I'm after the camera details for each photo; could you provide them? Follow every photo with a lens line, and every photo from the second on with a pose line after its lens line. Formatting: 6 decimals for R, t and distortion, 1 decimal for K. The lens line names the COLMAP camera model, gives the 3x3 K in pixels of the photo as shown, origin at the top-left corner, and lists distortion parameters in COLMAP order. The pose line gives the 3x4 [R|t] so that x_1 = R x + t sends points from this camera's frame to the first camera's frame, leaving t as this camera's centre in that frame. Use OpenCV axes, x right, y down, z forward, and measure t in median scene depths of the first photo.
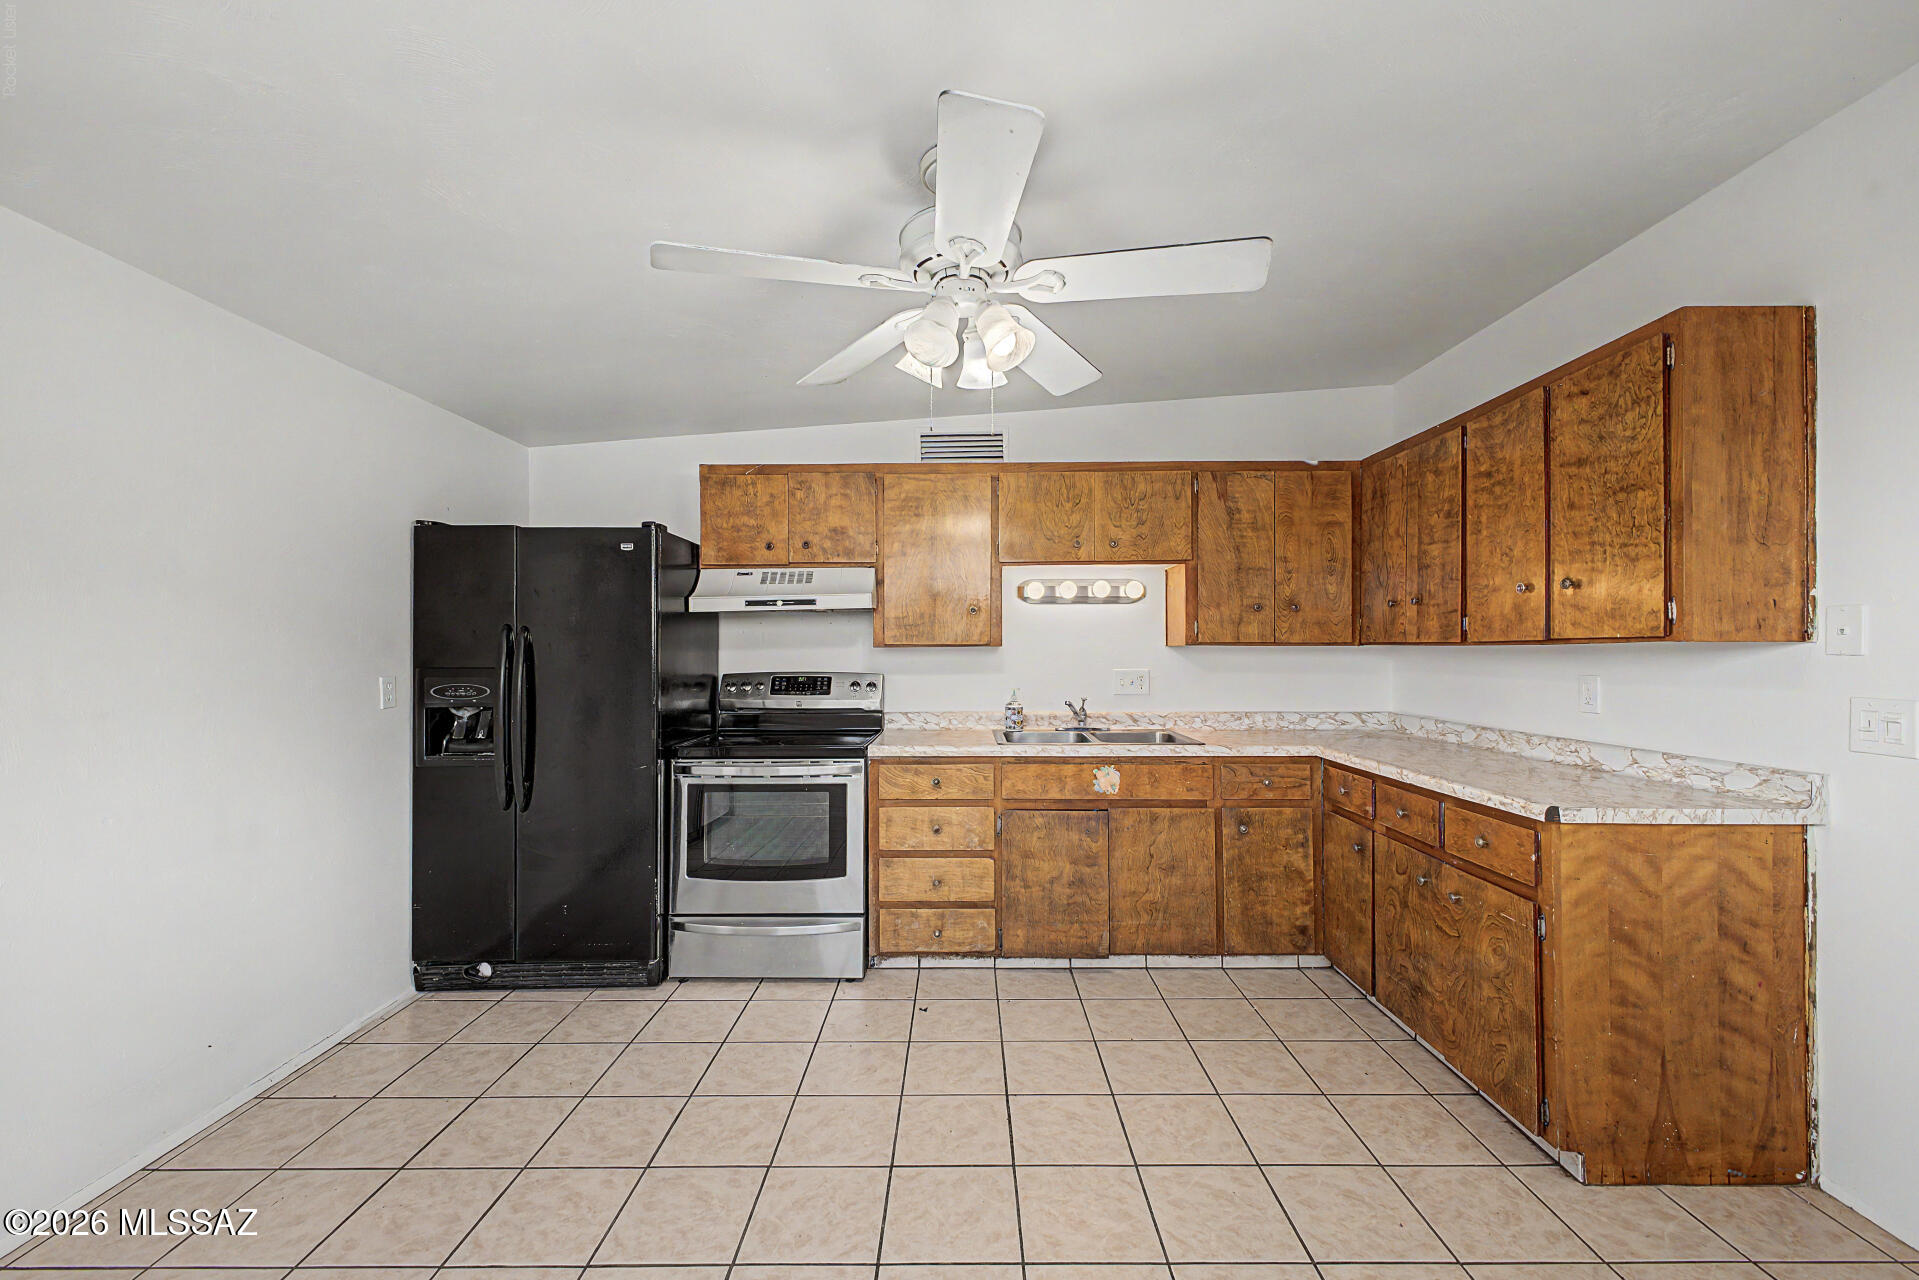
lens RADIAL K [[779.3, 0, 968.3], [0, 779.3, 645.2], [0, 0, 1]] dist [0.042639, -0.019330]
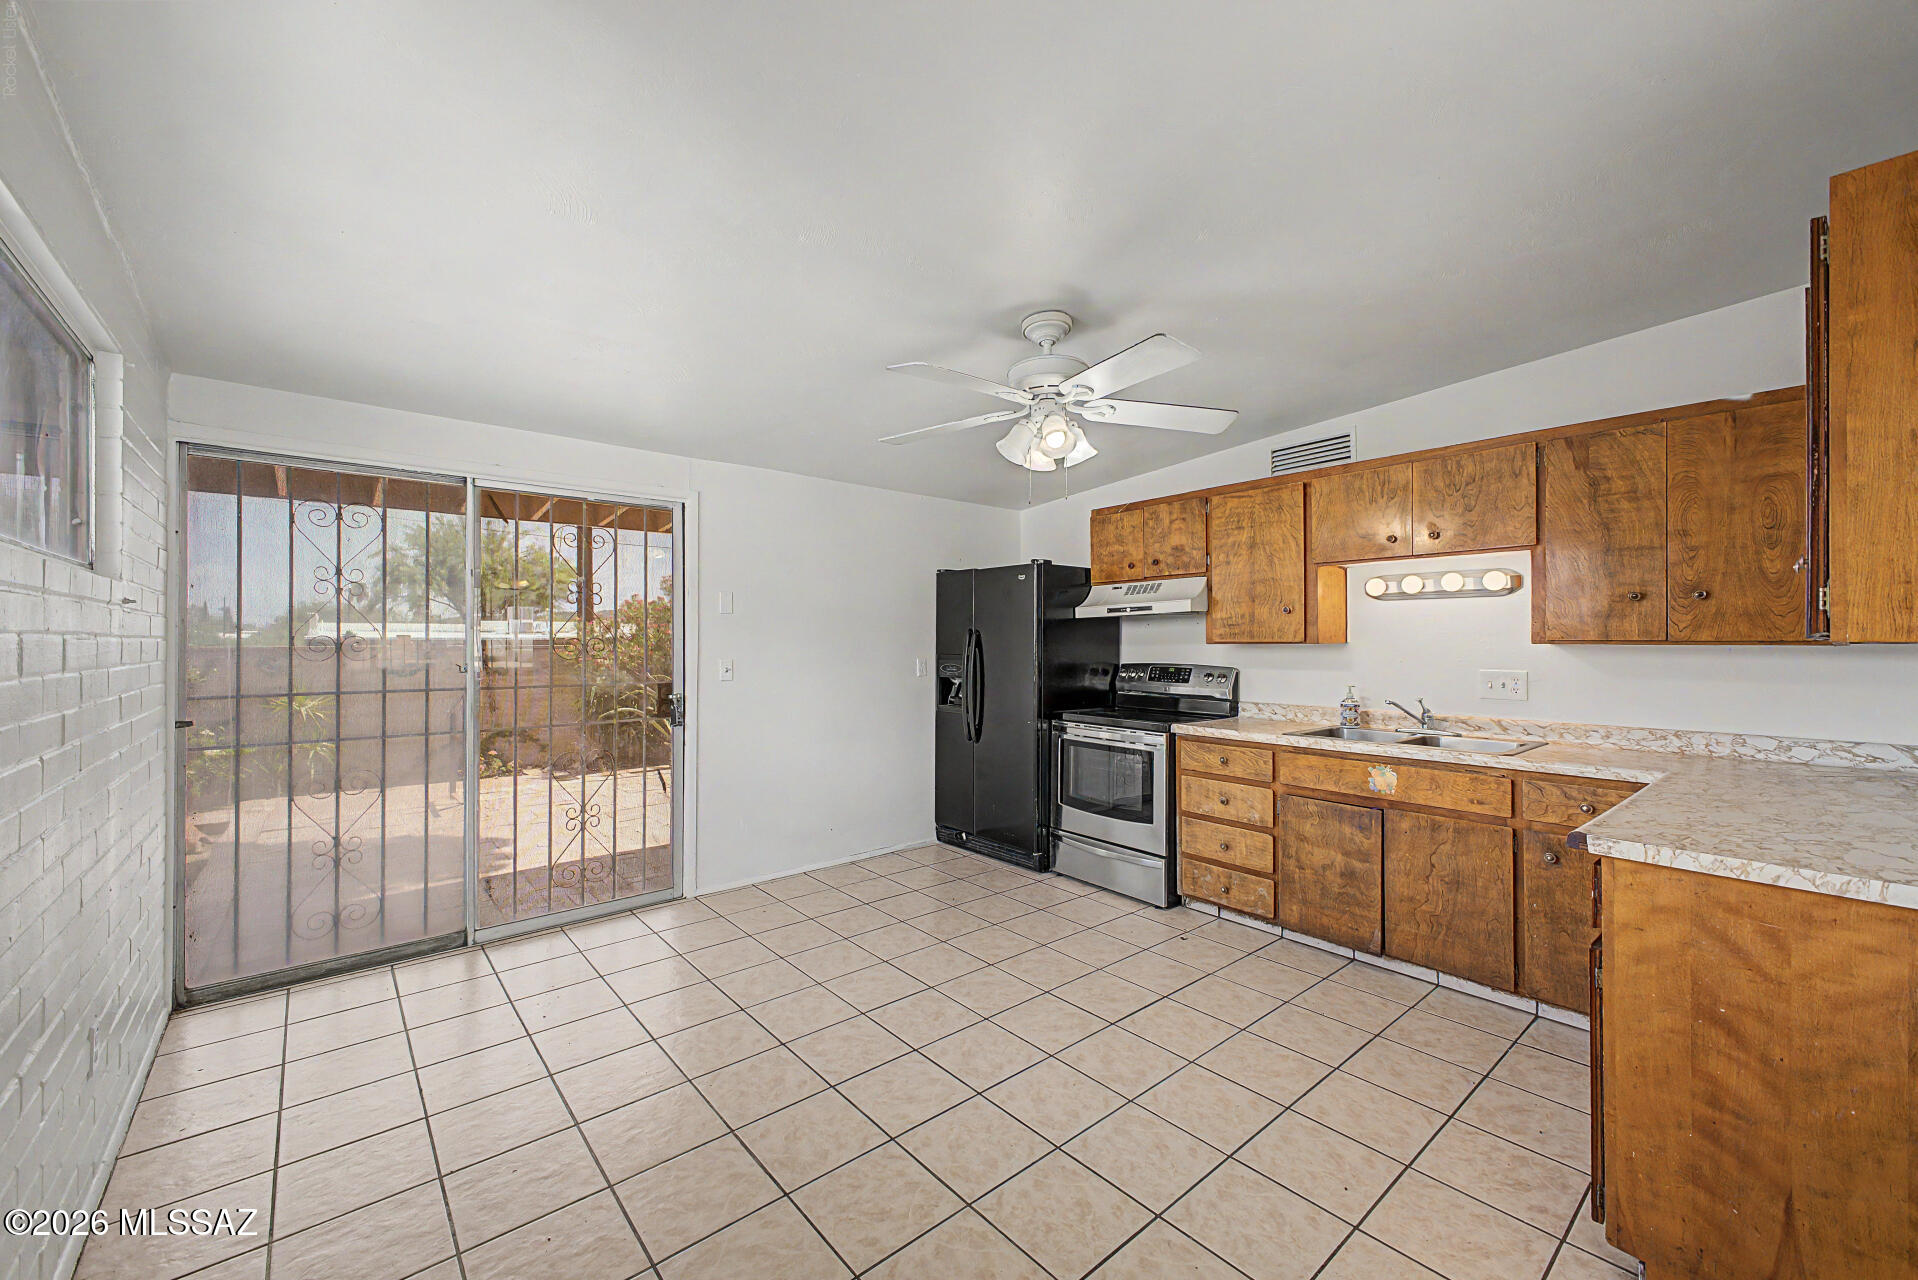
lens RADIAL K [[762.3, 0, 959.0], [0, 762.3, 640.0], [0, 0, 1]] dist [0.000494, -0.000133]
pose [[0.639612, 0.001285, -0.768697, 0.575432], [-0.001964, 0.999998, 0.000038, -0.002896], [0.768696, 0.001485, 0.639613, -0.030428]]
